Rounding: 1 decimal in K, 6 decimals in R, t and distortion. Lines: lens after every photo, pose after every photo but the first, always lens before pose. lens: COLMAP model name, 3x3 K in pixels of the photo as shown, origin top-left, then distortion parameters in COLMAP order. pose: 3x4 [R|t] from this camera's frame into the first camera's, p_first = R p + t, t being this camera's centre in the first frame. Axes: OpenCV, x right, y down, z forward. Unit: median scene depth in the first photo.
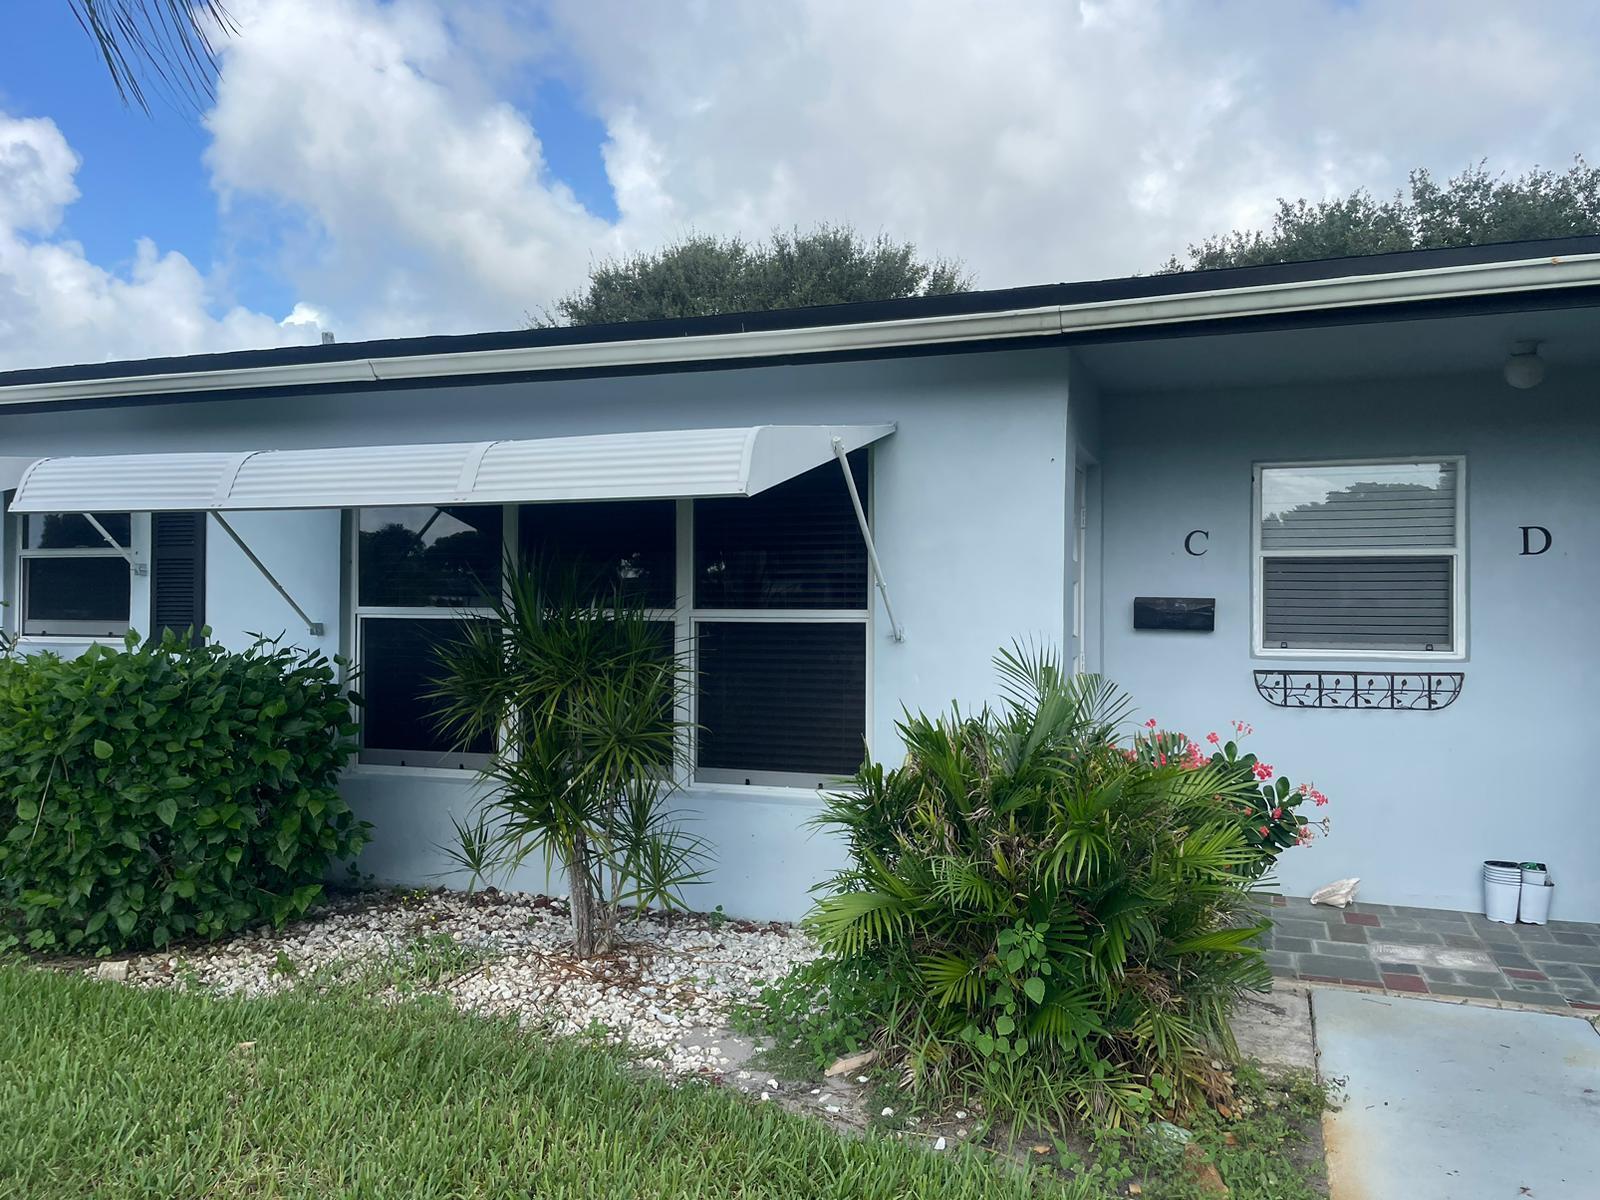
lens RADIAL K [[1205.3, 0, 800.0], [0, 1205.3, 600.0], [0, 0, 1]] dist [0.077853, -0.101428]
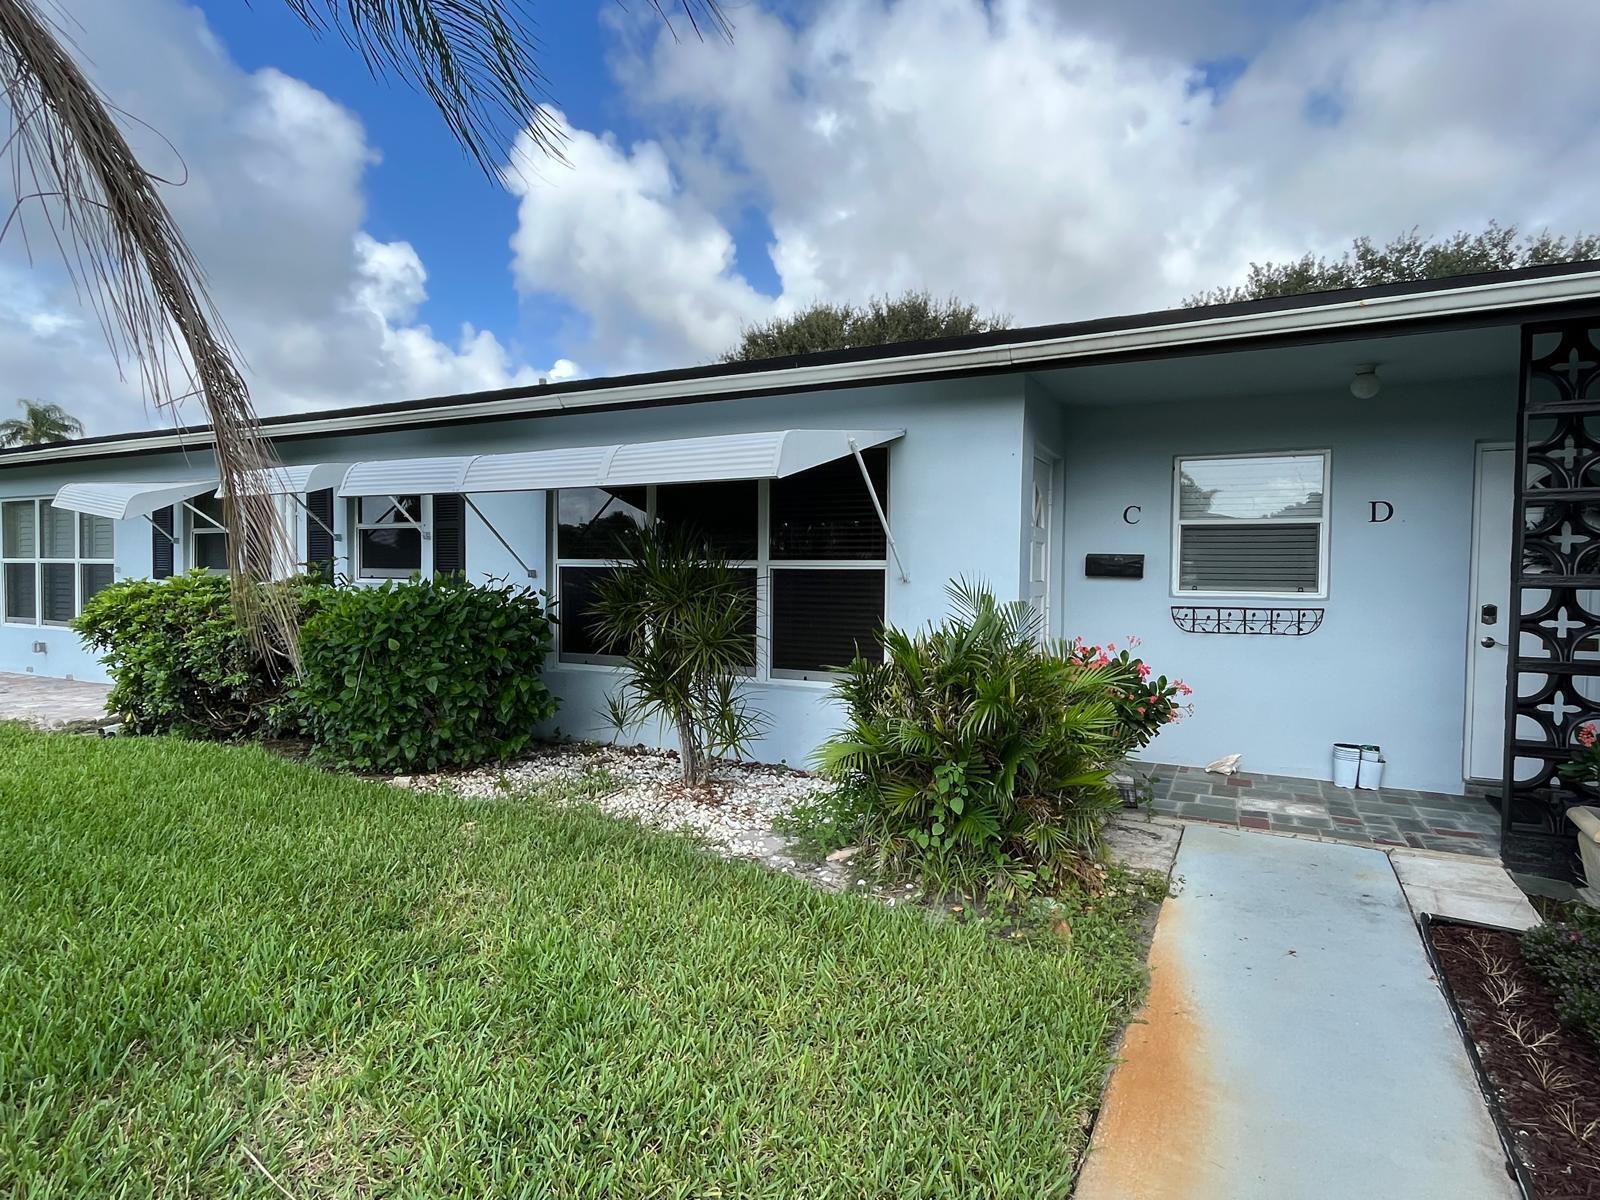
lens RADIAL K [[875.6, 0, 802.3], [0, 875.6, 605.5], [0, 0, 1]] dist [-0.004340, -0.000454]
pose [[0.991828, 0.008616, -0.127291, 0.099515], [-0.003512, 0.999183, 0.040269, 0.022002], [0.127534, -0.039493, 0.991048, -0.060028]]
